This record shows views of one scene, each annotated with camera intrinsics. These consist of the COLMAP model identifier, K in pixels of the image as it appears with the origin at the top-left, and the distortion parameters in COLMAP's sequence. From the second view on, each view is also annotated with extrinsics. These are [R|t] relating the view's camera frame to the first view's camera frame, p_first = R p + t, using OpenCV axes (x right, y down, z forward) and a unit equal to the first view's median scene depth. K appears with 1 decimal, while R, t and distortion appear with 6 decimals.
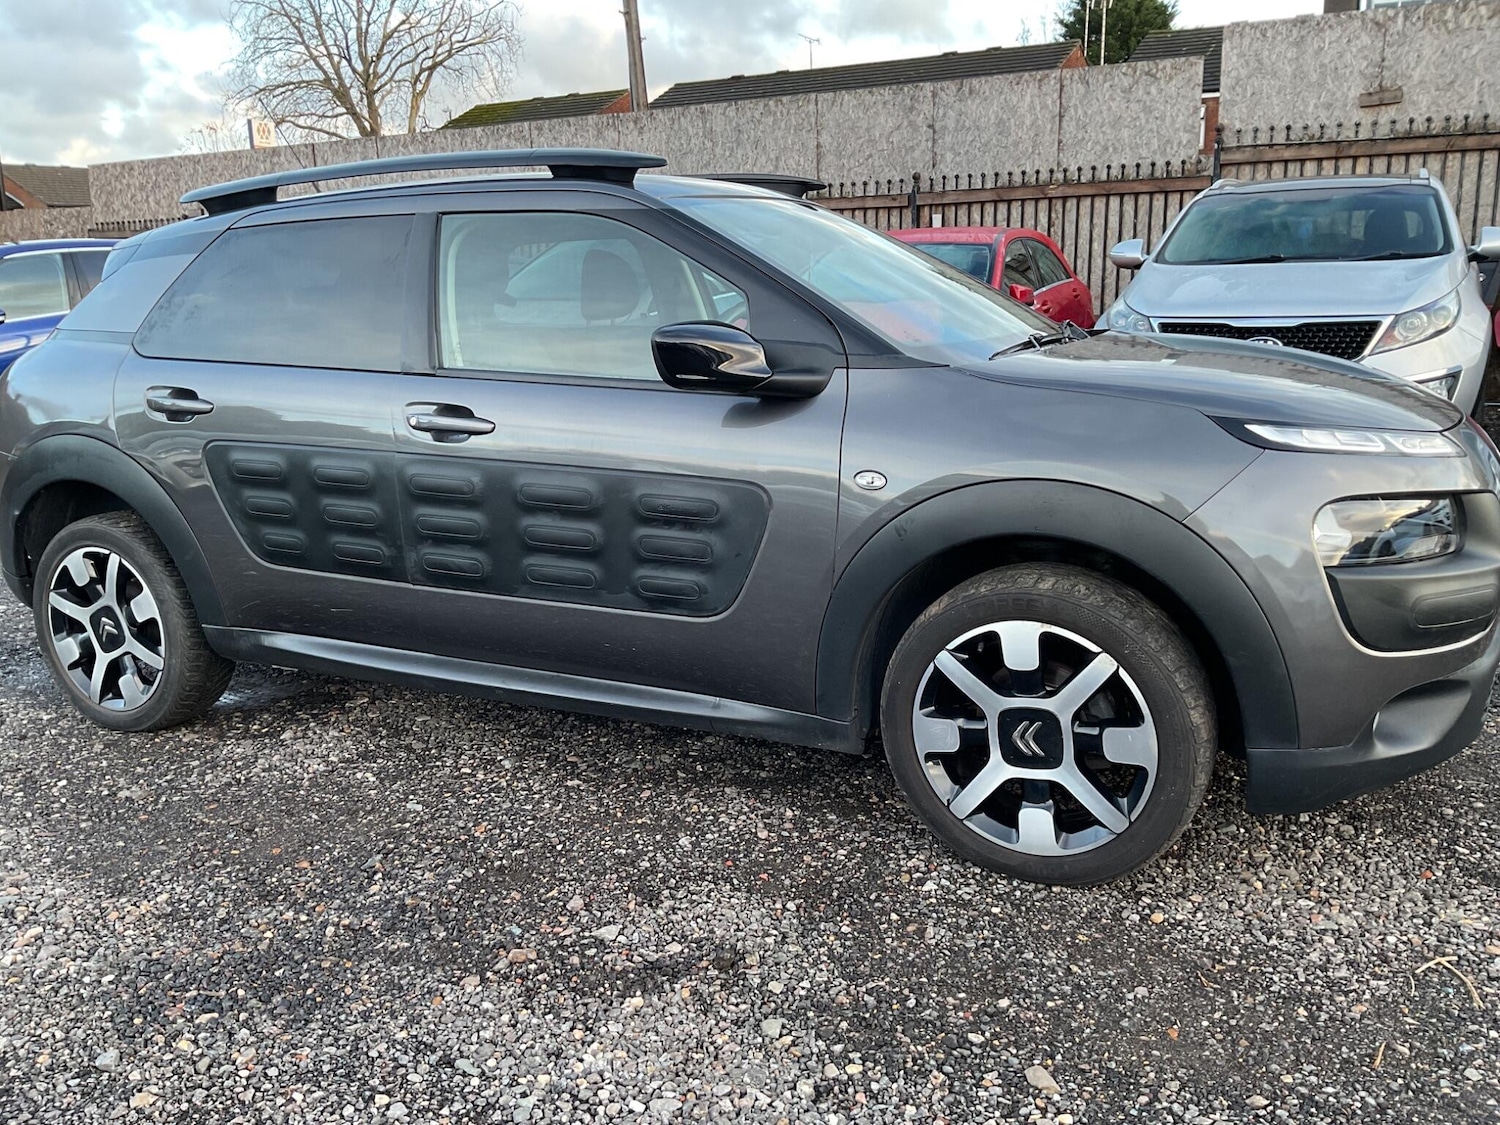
lens RADIAL K [[1250.4, 0, 750.0], [0, 1250.4, 562.5], [0, 0, 1]] dist [0.064243, -0.123260]
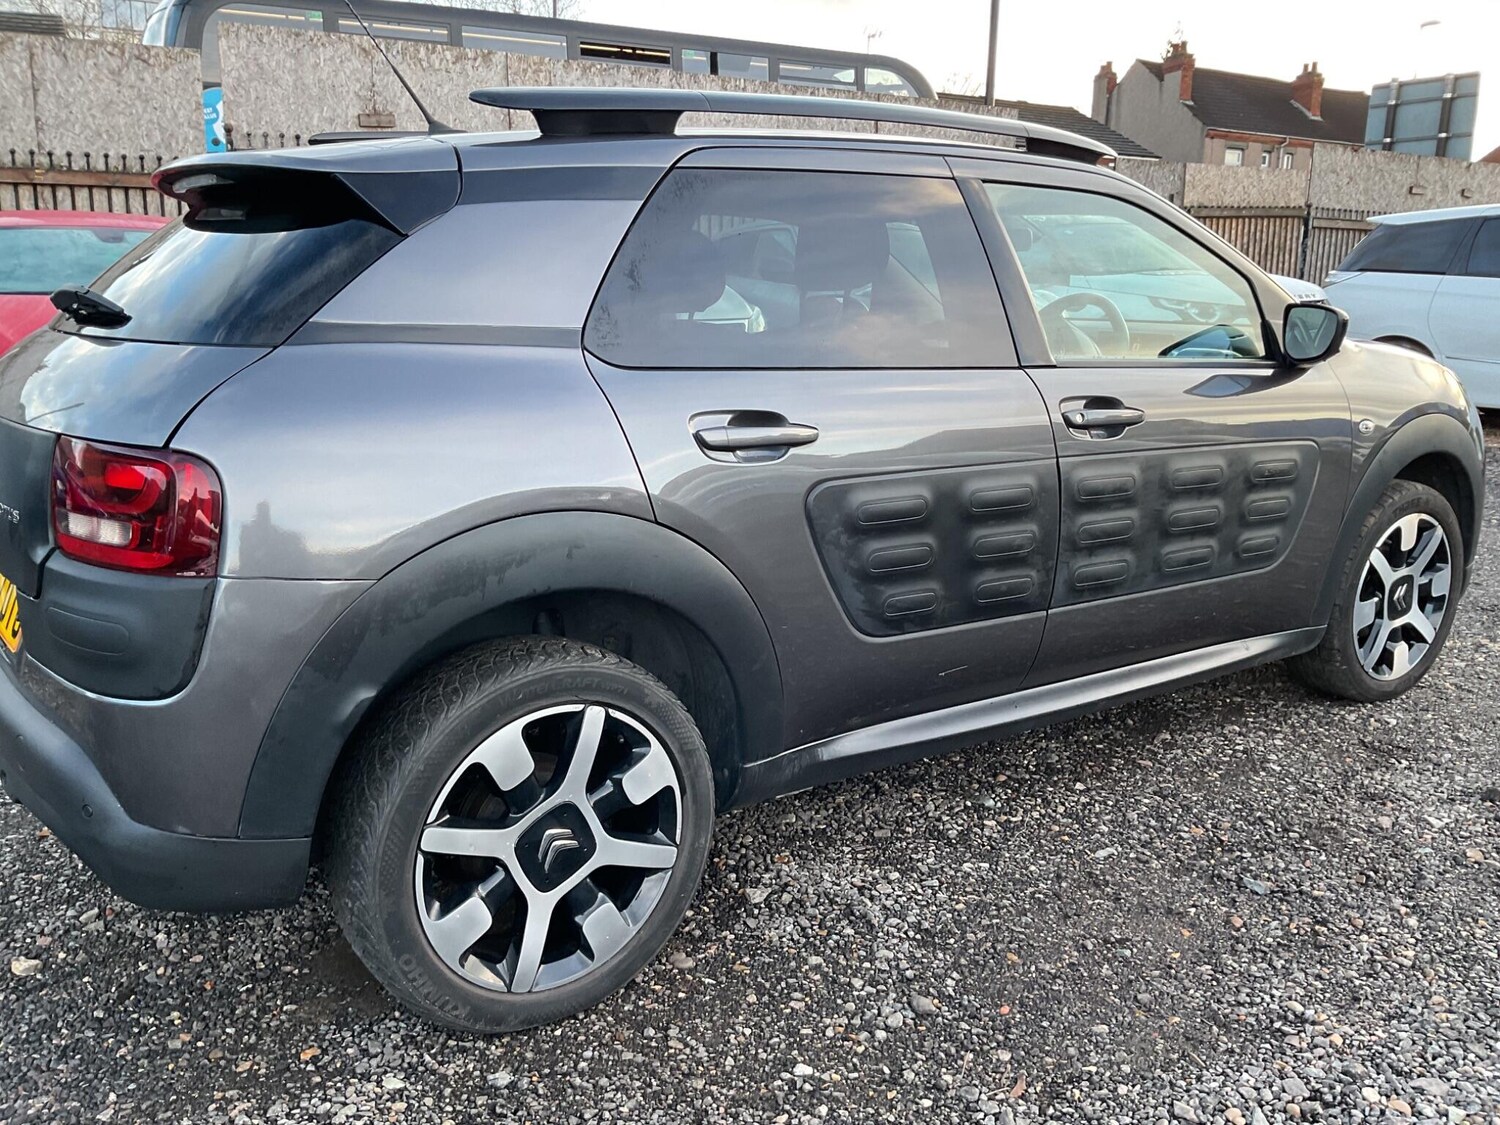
lens RADIAL K [[1254.2, 0, 748.3], [0, 1254.2, 559.4], [0, 0, 1]] dist [0.035598, -0.072458]
pose [[0.481017, -0.164507, 0.861139, -0.936390], [0.176139, 0.980344, 0.088892, -0.109938], [-0.858835, 0.108921, 0.500538, 0.624544]]
